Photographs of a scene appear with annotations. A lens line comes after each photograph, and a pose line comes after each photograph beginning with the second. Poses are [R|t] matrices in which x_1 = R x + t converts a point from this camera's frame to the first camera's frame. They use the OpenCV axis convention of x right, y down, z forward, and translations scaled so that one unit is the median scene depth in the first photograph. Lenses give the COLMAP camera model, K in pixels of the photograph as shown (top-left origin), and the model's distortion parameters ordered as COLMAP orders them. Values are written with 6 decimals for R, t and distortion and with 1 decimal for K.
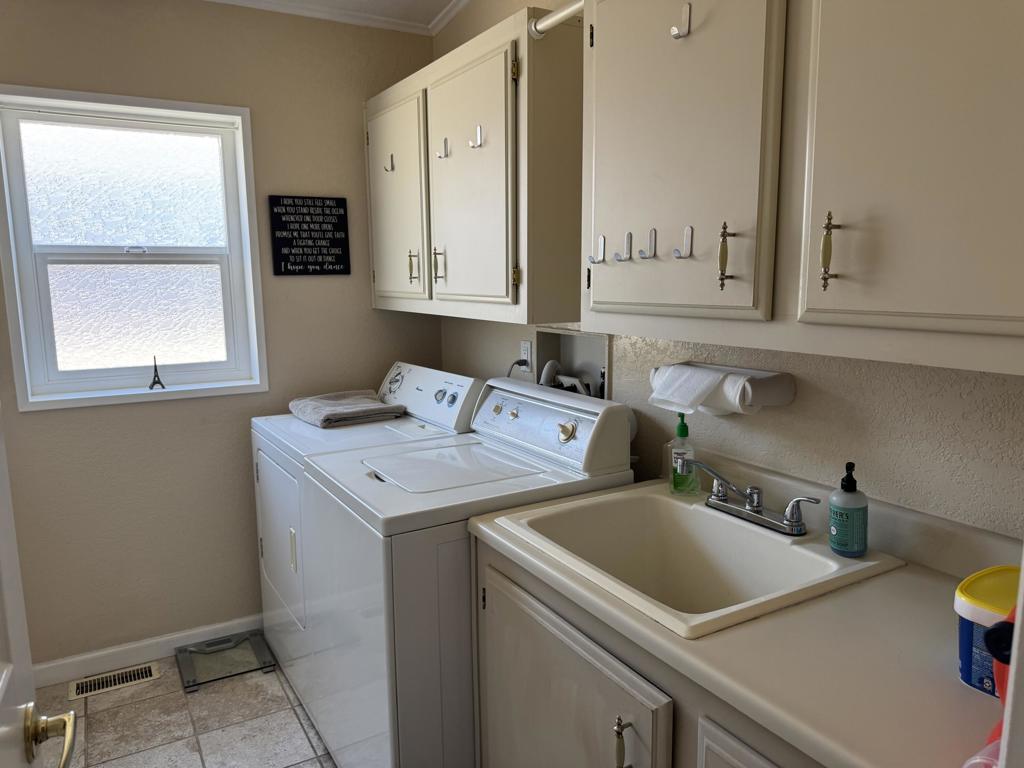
lens RADIAL K [[724.0, 0, 510.0], [0, 724.0, 382.7], [0, 0, 1]] dist [0.071813, -0.100377]
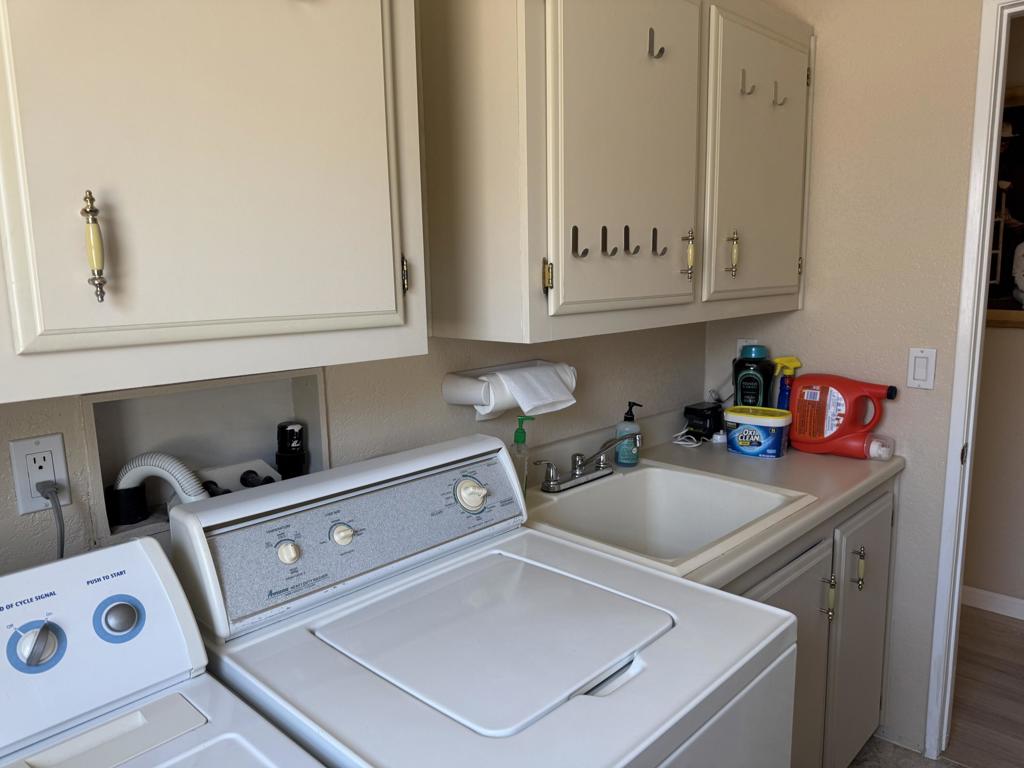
lens RADIAL K [[724.0, 0, 510.5], [0, 724.0, 389.0], [0, 0, 1]] dist [0.071813, -0.100377]
pose [[-0.279110, -0.138954, 0.950152, -0.736210], [0.158347, 0.969269, 0.188264, -0.199391], [-0.947113, 0.203000, -0.248530, 1.396697]]
